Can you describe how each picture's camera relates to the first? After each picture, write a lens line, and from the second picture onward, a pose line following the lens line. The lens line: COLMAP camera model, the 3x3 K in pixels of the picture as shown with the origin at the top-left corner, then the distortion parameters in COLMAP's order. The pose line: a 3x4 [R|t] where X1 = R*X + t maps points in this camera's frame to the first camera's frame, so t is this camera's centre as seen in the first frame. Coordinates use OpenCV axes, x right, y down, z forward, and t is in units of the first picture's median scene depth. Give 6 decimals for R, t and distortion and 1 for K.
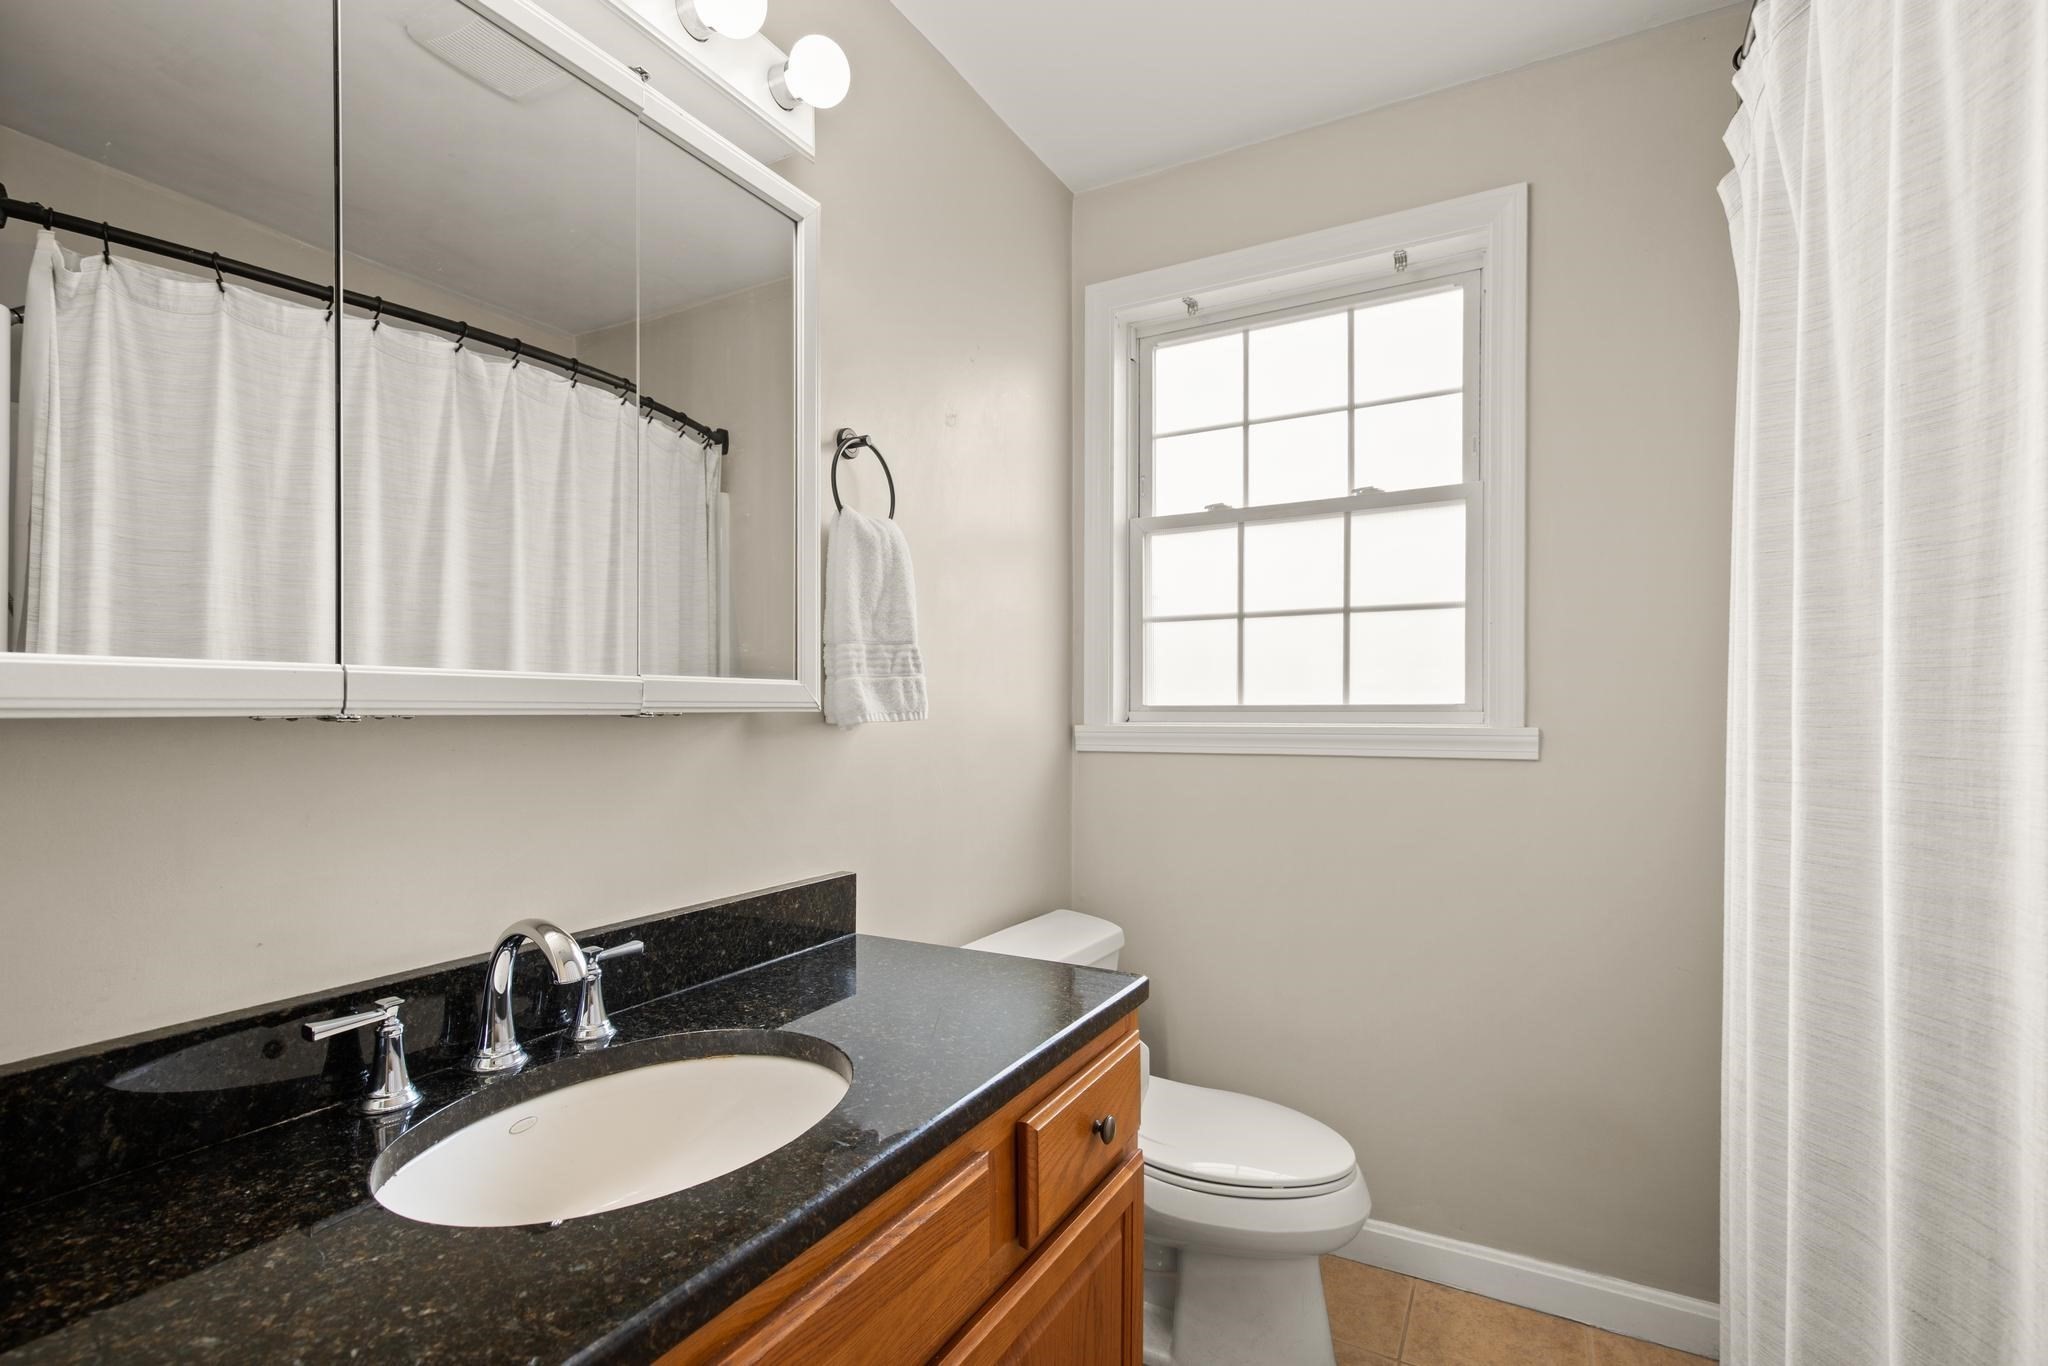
lens RADIAL K [[945.5, 0, 1044.0], [0, 945.5, 698.1], [0, 0, 1]] dist [0.003867, -0.000474]
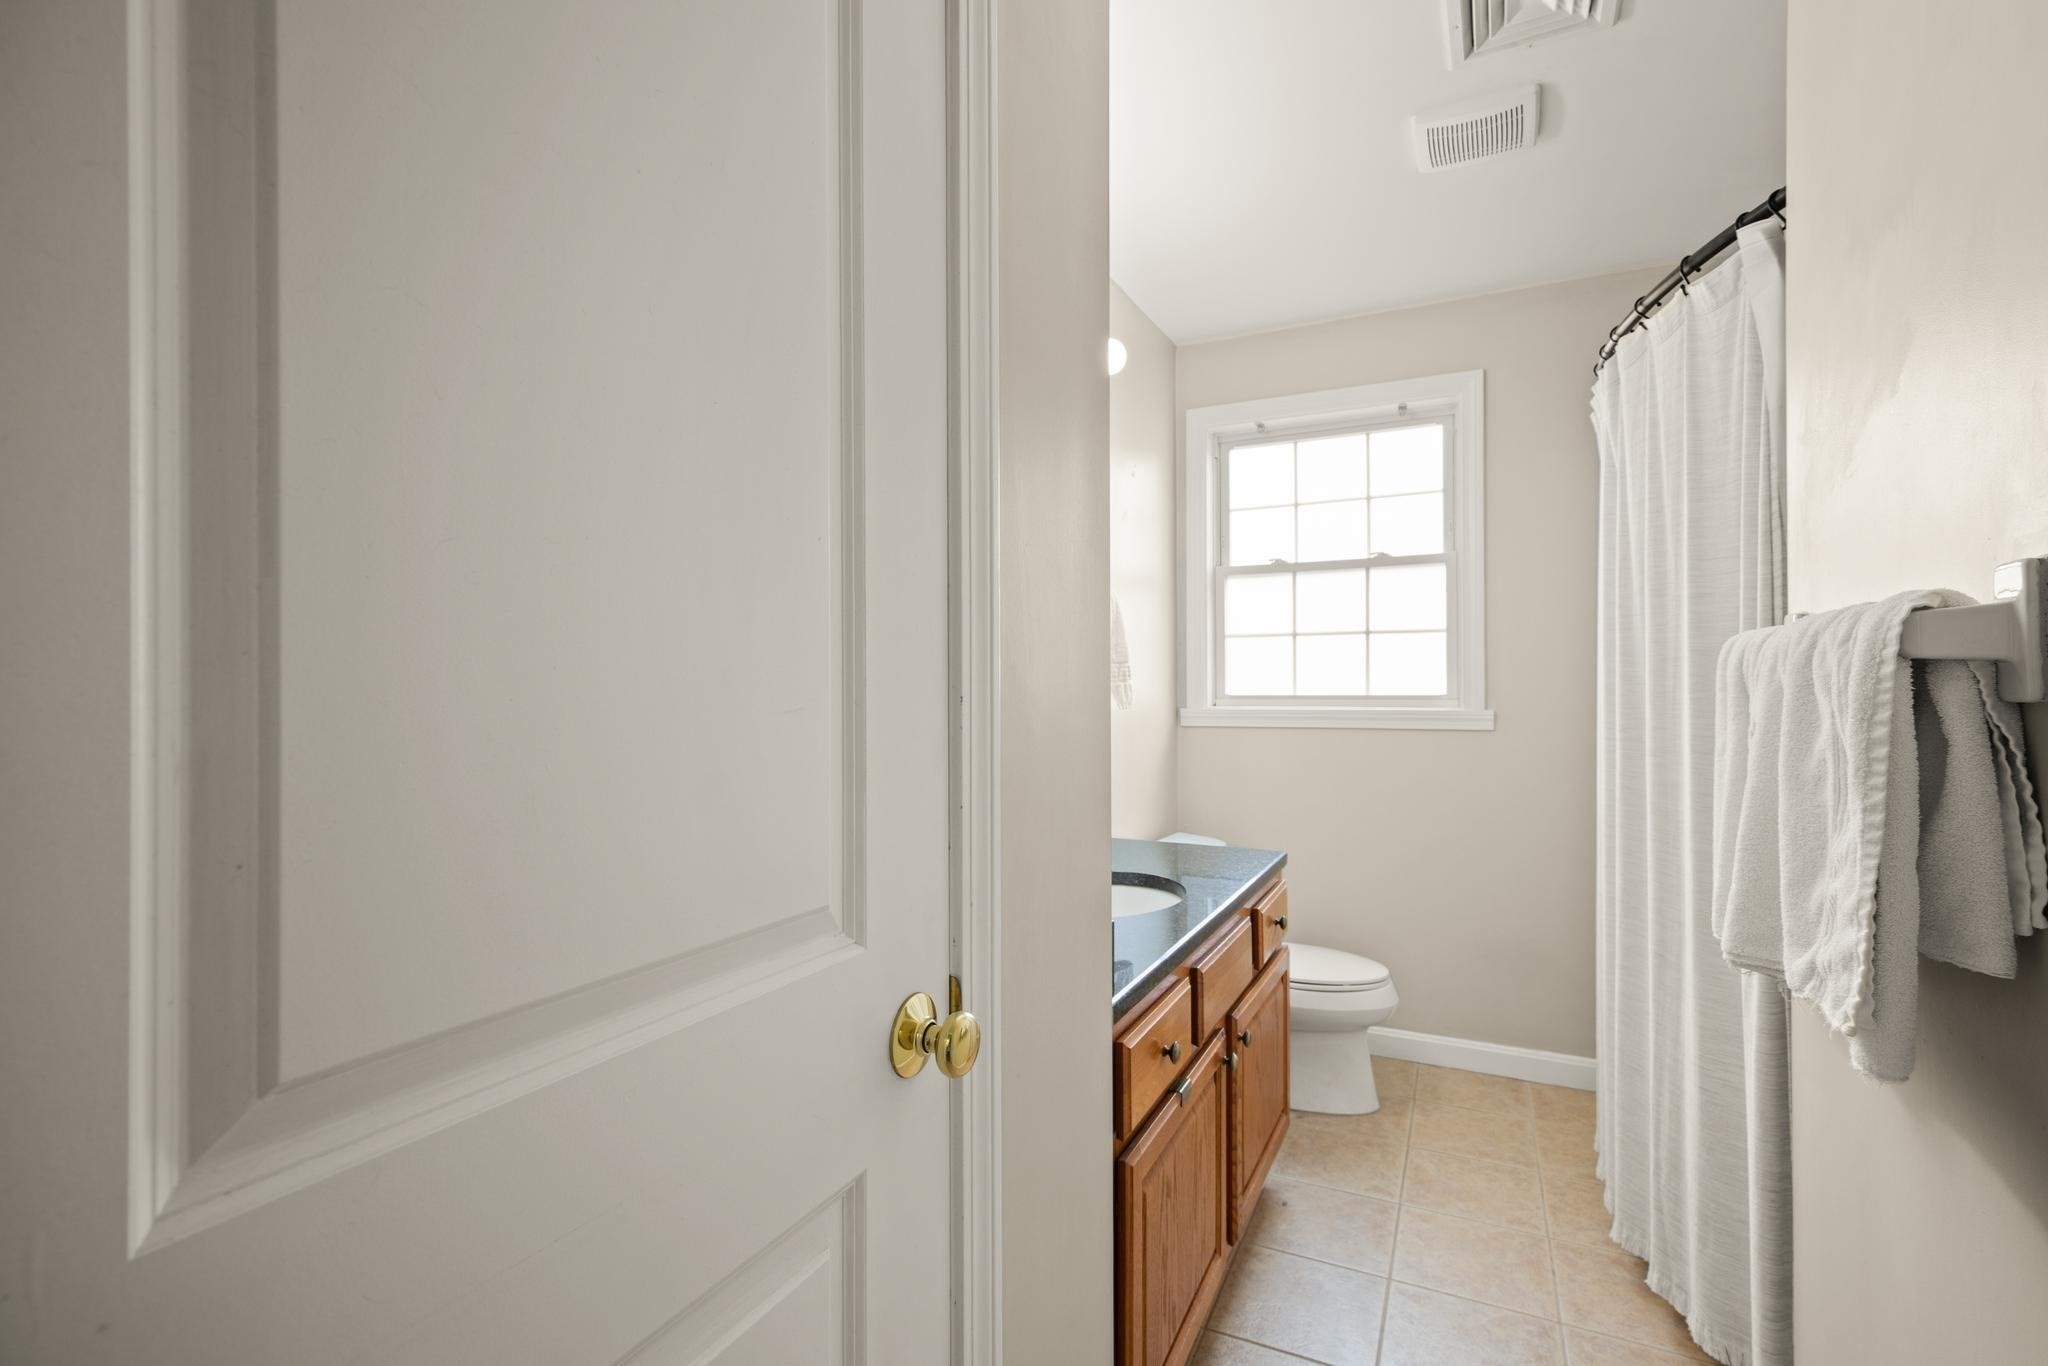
lens RADIAL K [[937.5, 0, 1027.1], [0, 937.5, 666.4], [0, 0, 1]] dist [0.001178, 0.000023]
pose [[0.999336, -0.004728, 0.036128, -0.283676], [0.004931, 0.999973, -0.005537, -0.032960], [-0.036101, 0.005711, 0.999332, -0.489079]]
